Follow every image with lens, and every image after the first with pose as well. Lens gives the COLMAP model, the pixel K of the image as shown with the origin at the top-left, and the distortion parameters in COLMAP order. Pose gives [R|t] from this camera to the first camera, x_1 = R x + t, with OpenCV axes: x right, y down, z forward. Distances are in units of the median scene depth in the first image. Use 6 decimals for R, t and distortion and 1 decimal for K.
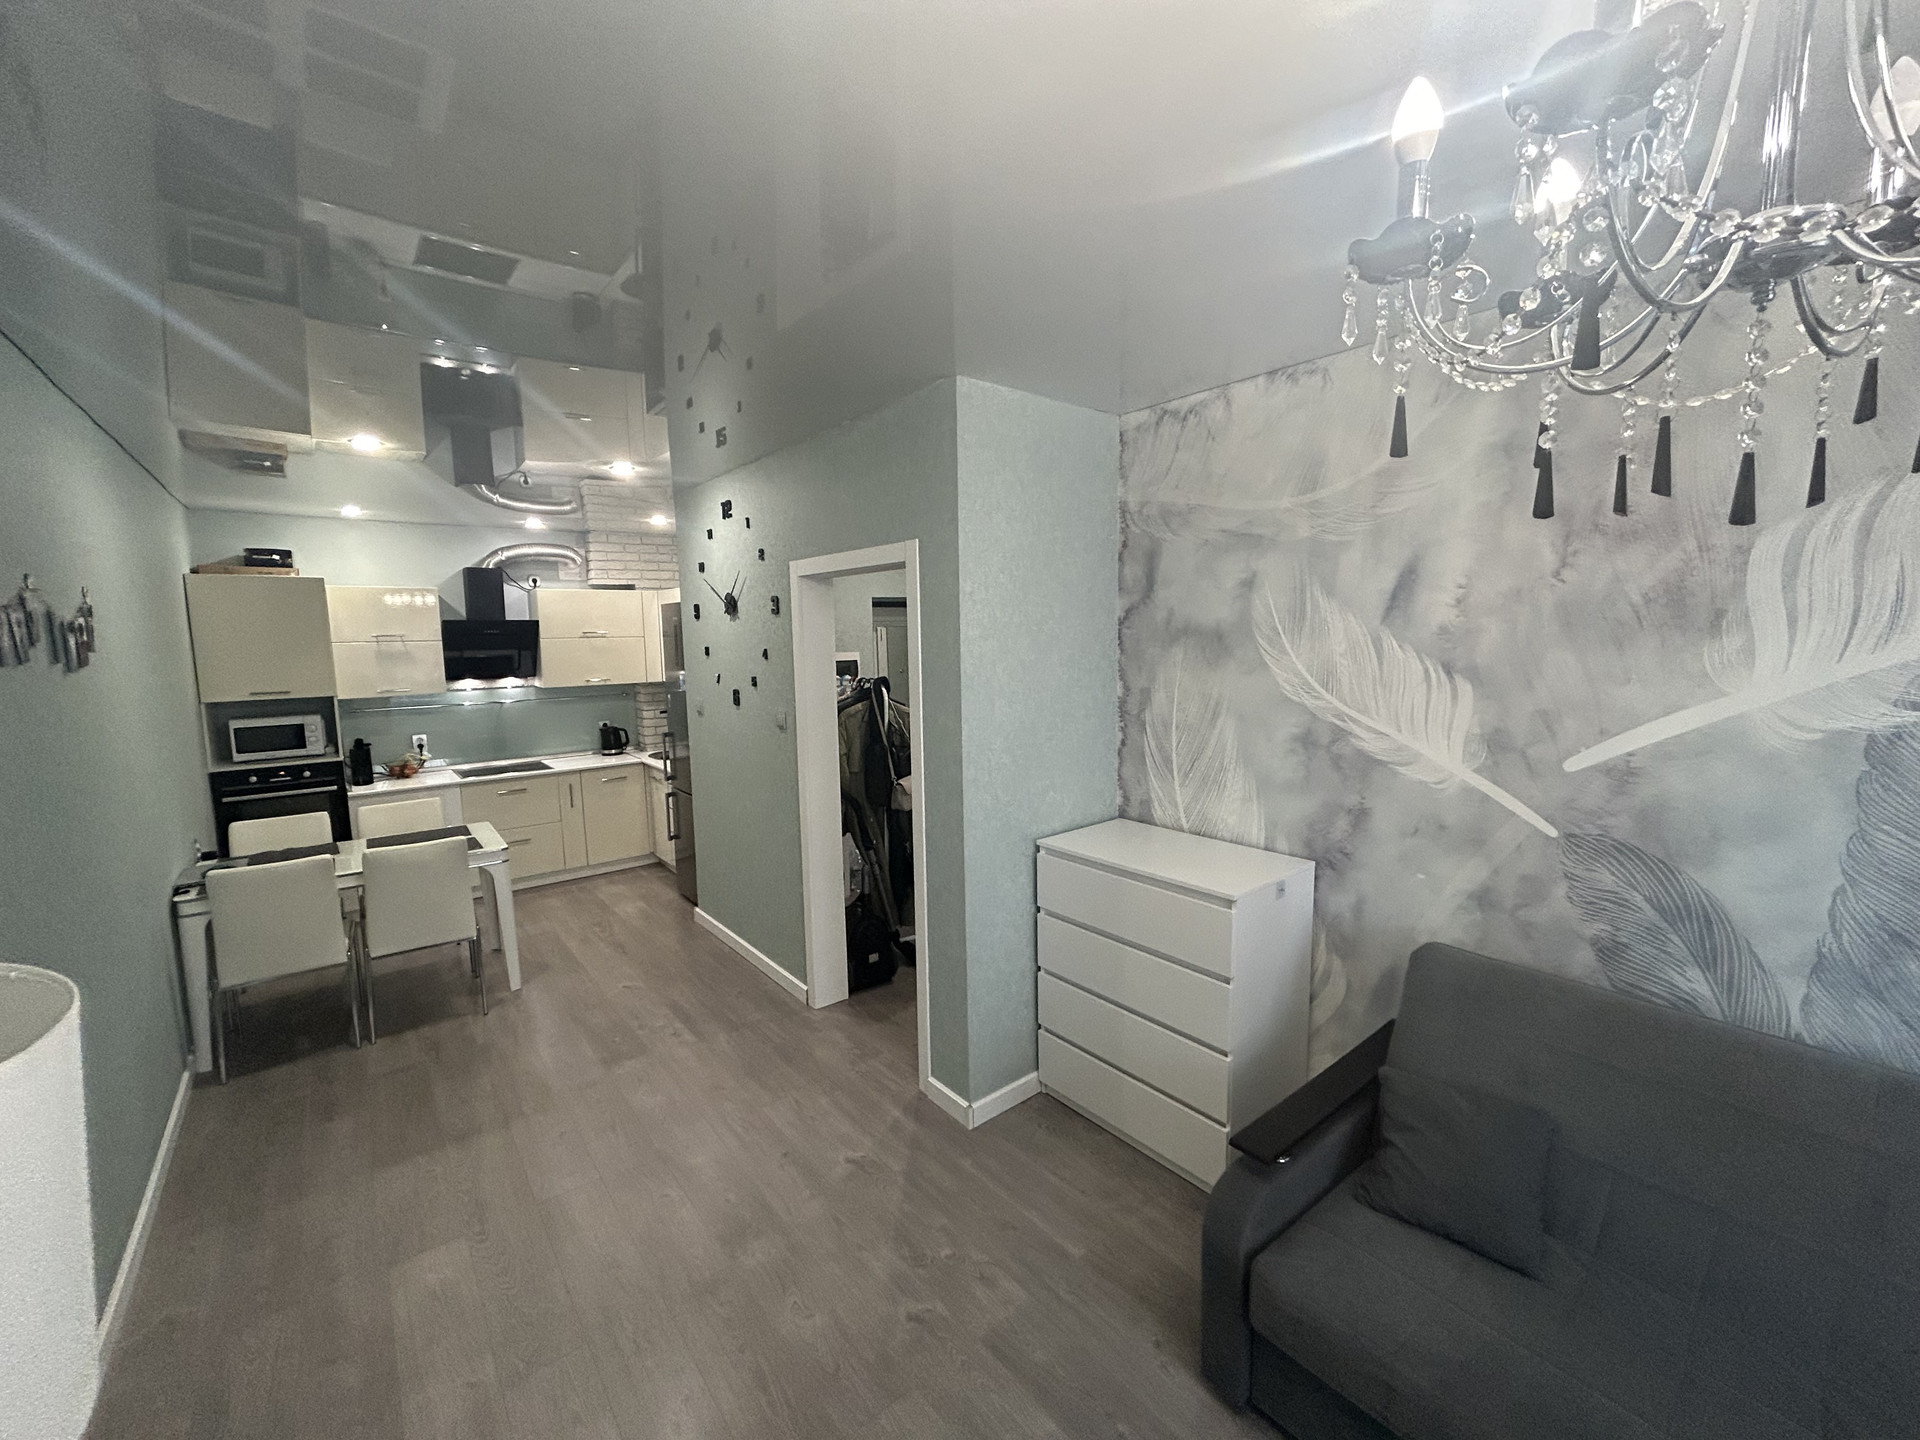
lens RADIAL K [[774.4, 0, 948.9], [0, 774.4, 715.2], [0, 0, 1]] dist [-0.000724, 0.005520]
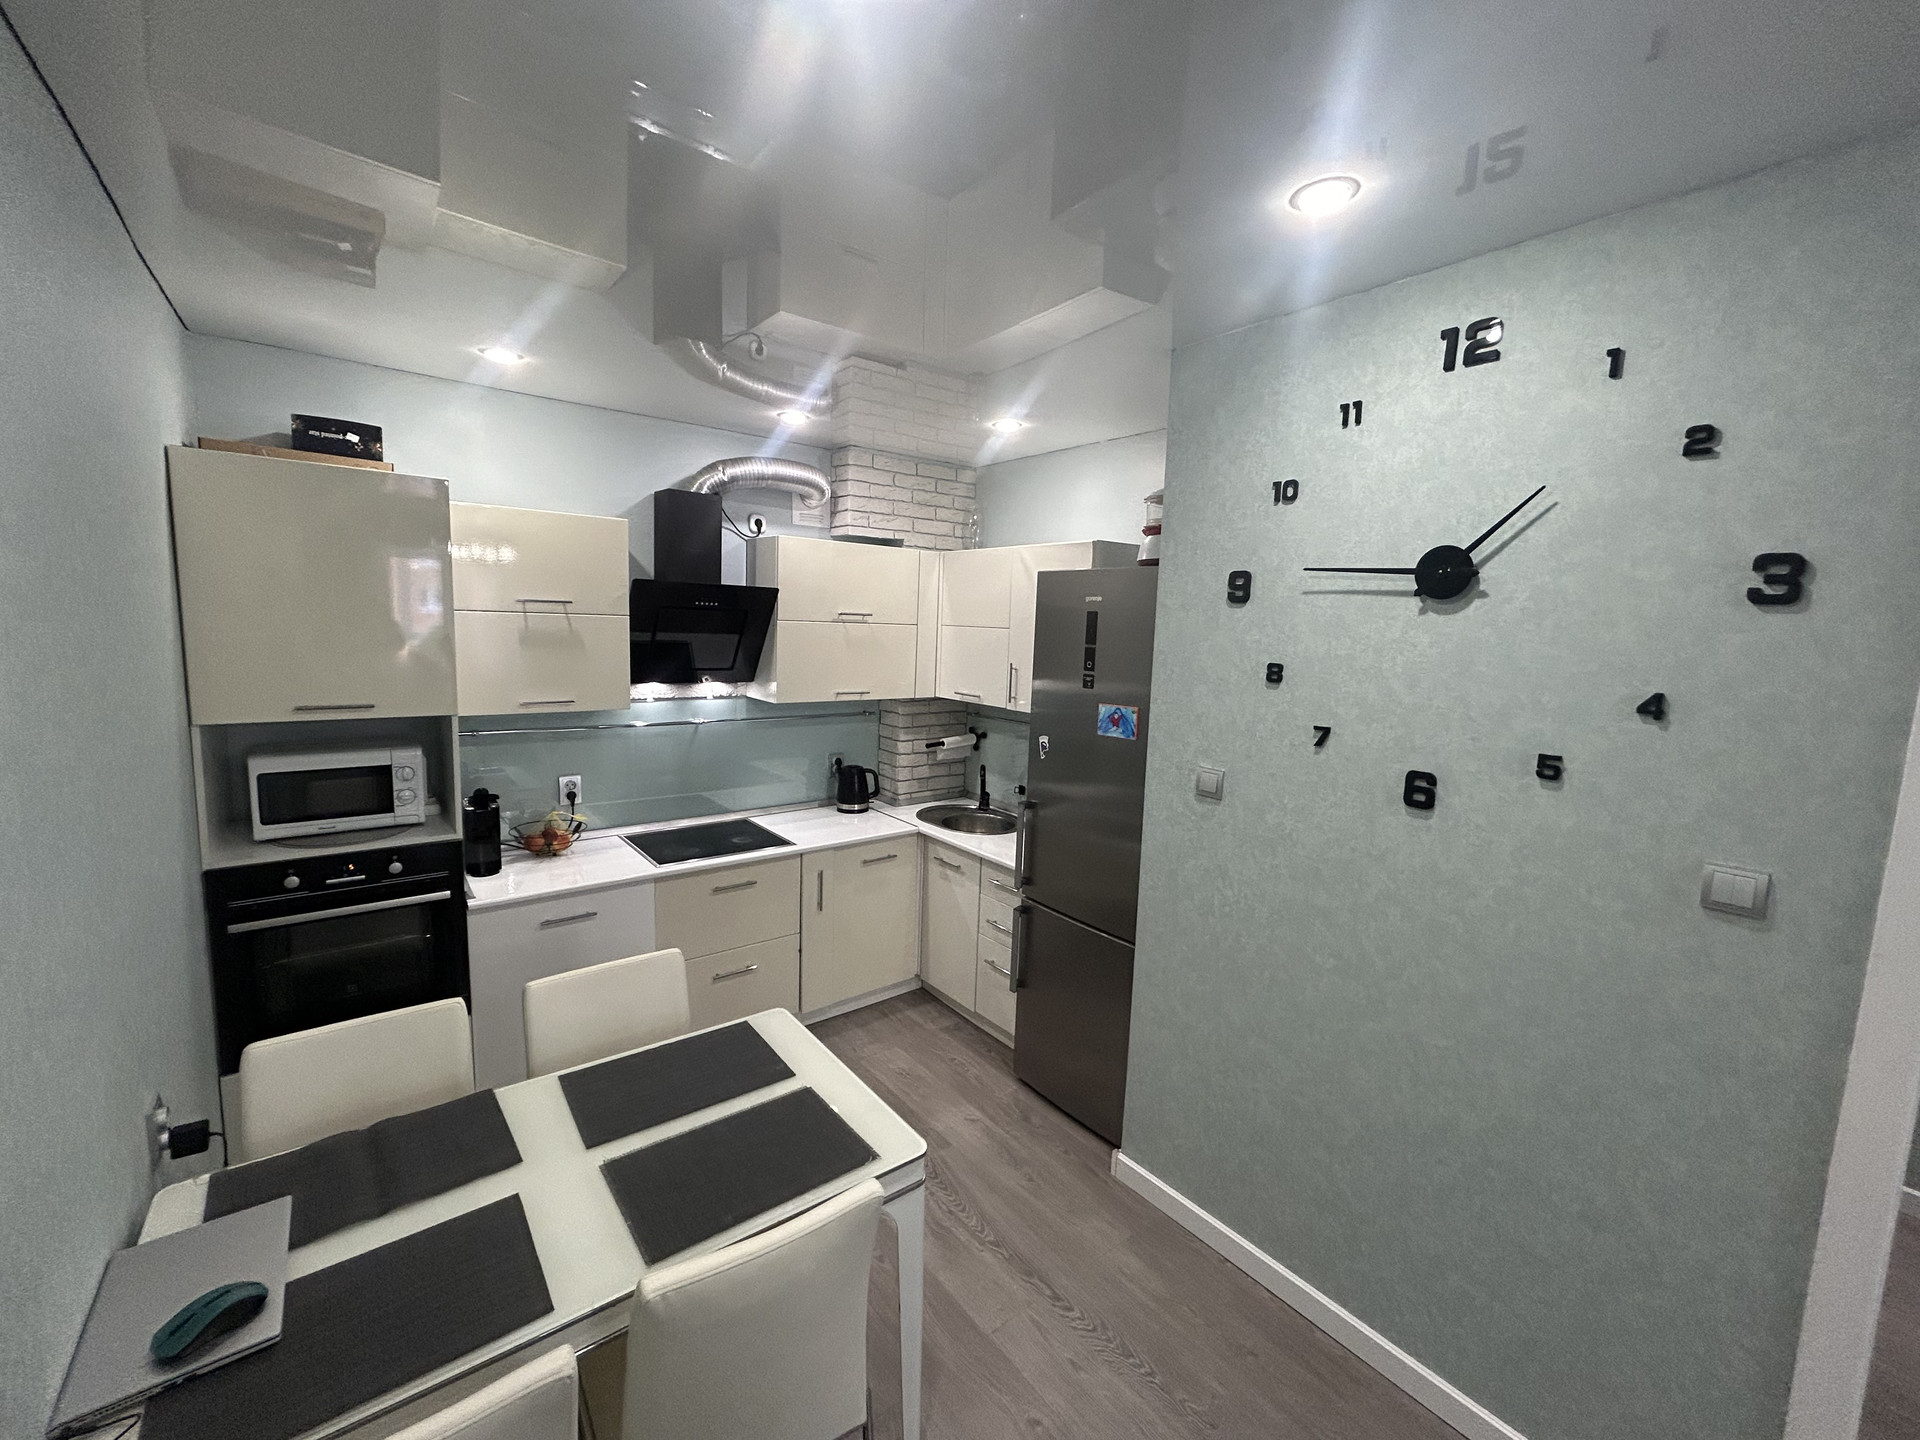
lens RADIAL K [[773.0, 0, 956.5], [0, 773.0, 716.8], [0, 0, 1]] dist [-0.000925, -0.000446]
pose [[0.998485, 0.054873, 0.004026, -0.430064], [-0.054920, 0.998410, 0.012695, -0.044428], [-0.003323, -0.012897, 0.999911, 0.454890]]
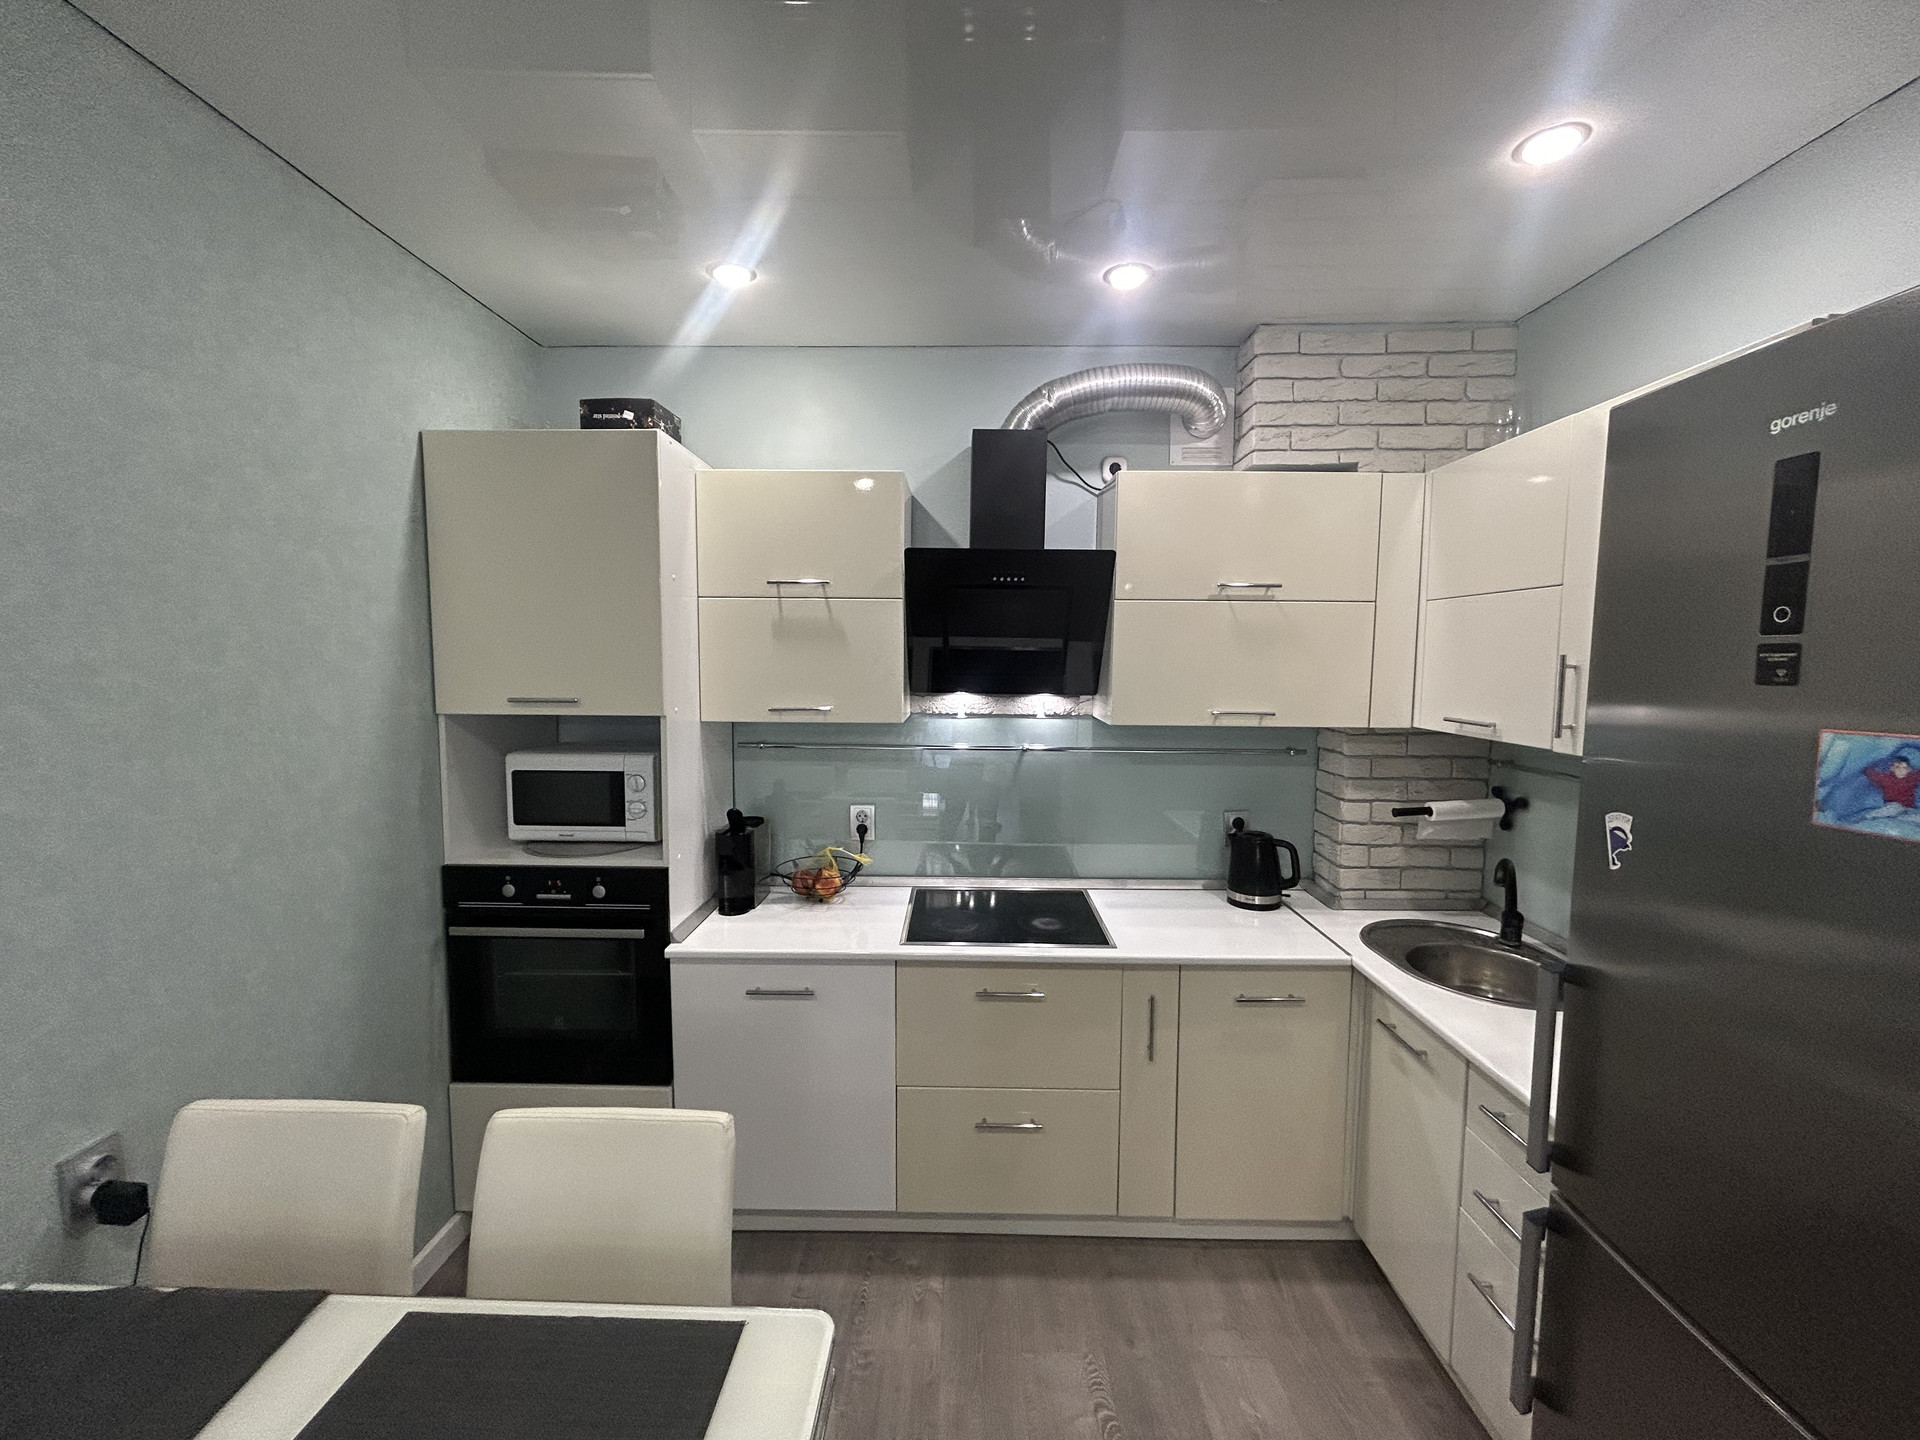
lens RADIAL K [[773.0, 0, 956.5], [0, 773.0, 716.8], [0, 0, 1]] dist [-0.000925, -0.000446]
pose [[0.773375, 0.075425, -0.629446, -0.374432], [-0.092029, 0.995737, 0.006244, -0.038414], [0.627233, 0.053099, 0.777019, 0.717761]]
